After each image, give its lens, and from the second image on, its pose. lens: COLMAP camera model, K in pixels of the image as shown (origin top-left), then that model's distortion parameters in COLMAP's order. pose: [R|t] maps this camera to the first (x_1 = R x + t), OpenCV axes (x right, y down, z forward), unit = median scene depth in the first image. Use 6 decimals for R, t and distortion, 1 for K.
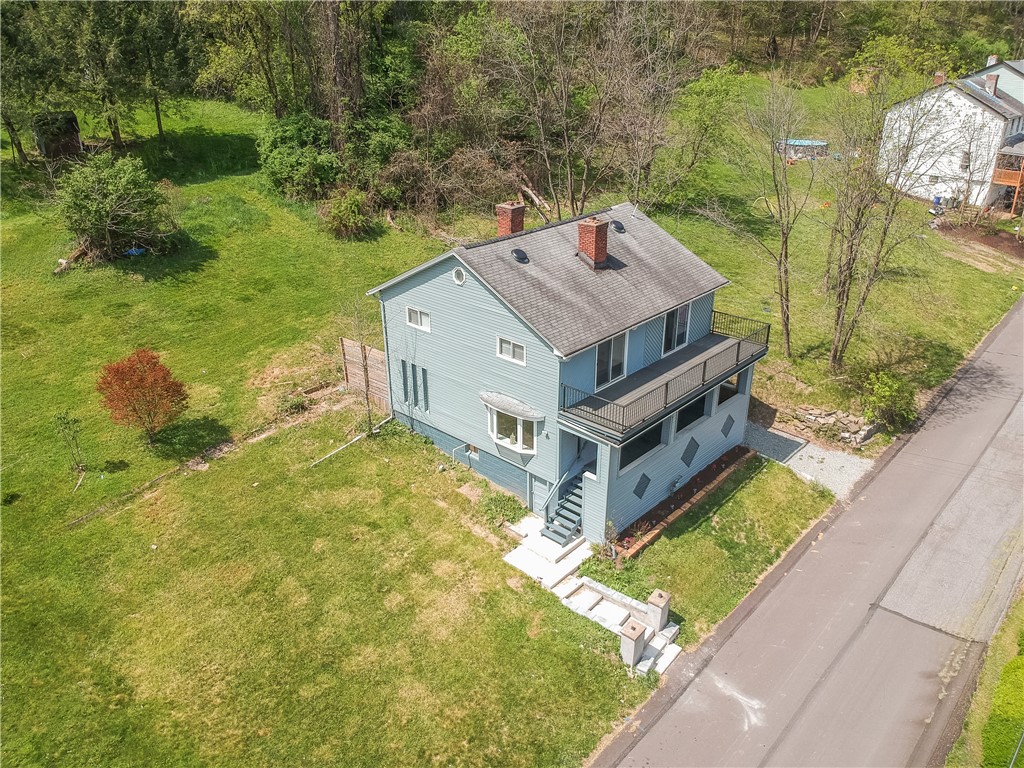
lens RADIAL K [[718.5, 0, 491.7], [0, 718.5, 382.8], [0, 0, 1]] dist [0.061267, -0.130826]
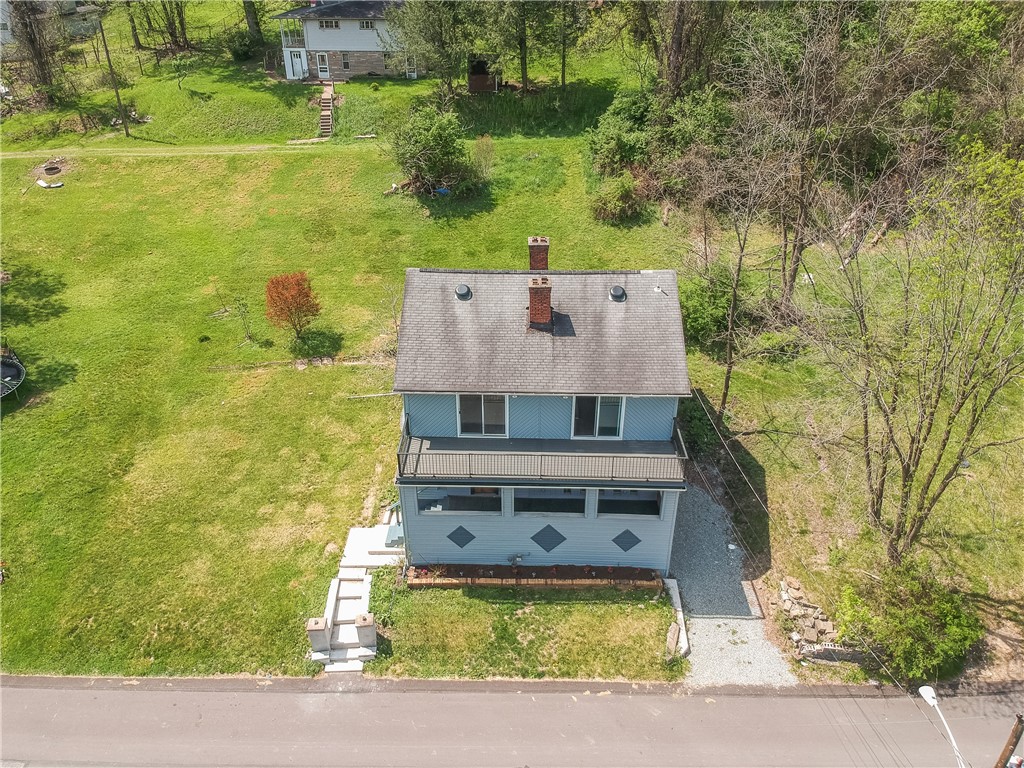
lens RADIAL K [[741.4, 0, 512.0], [0, 741.4, 384.0], [0, 0, 1]] dist [0.082036, -0.177061]
pose [[0.686579, 0.384372, -0.617144, 0.702696], [-0.322200, 0.921781, 0.215656, -0.266220], [0.651764, 0.050779, 0.756720, 0.181917]]
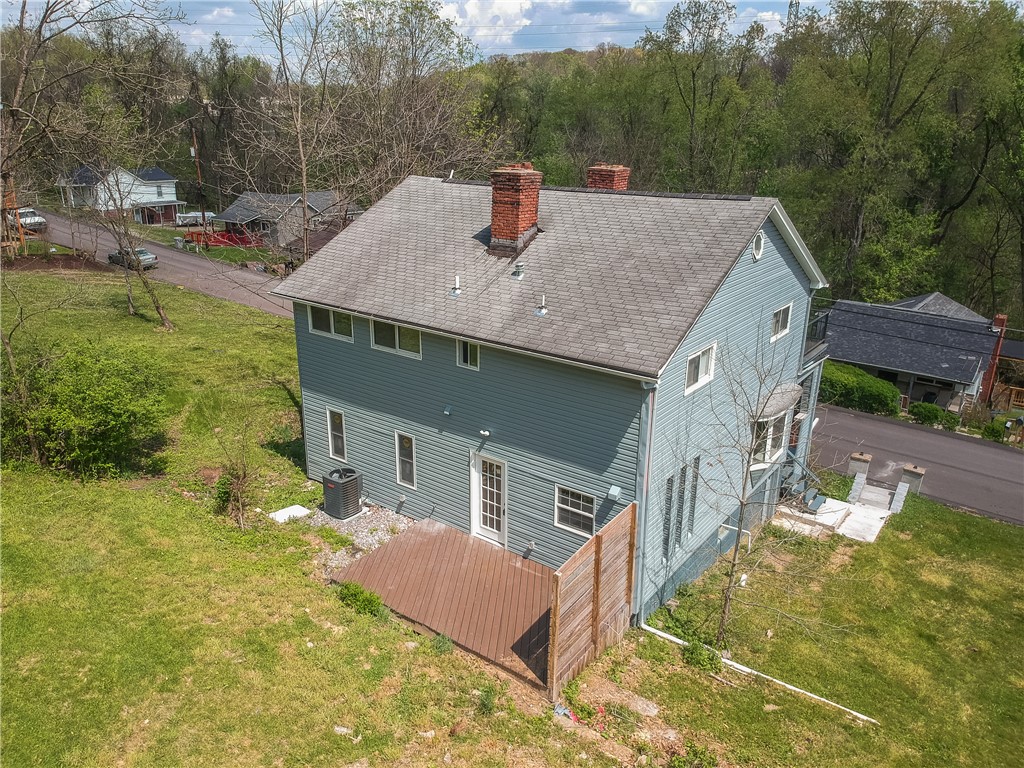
lens RADIAL K [[741.4, 0, 512.0], [0, 741.4, 384.0], [0, 0, 1]] dist [0.082036, -0.177061]
pose [[-0.139831, -0.298362, 0.944154, -0.536138], [0.412231, 0.849418, 0.329477, -0.279493], [-0.900285, 0.435281, 0.004219, 1.034664]]
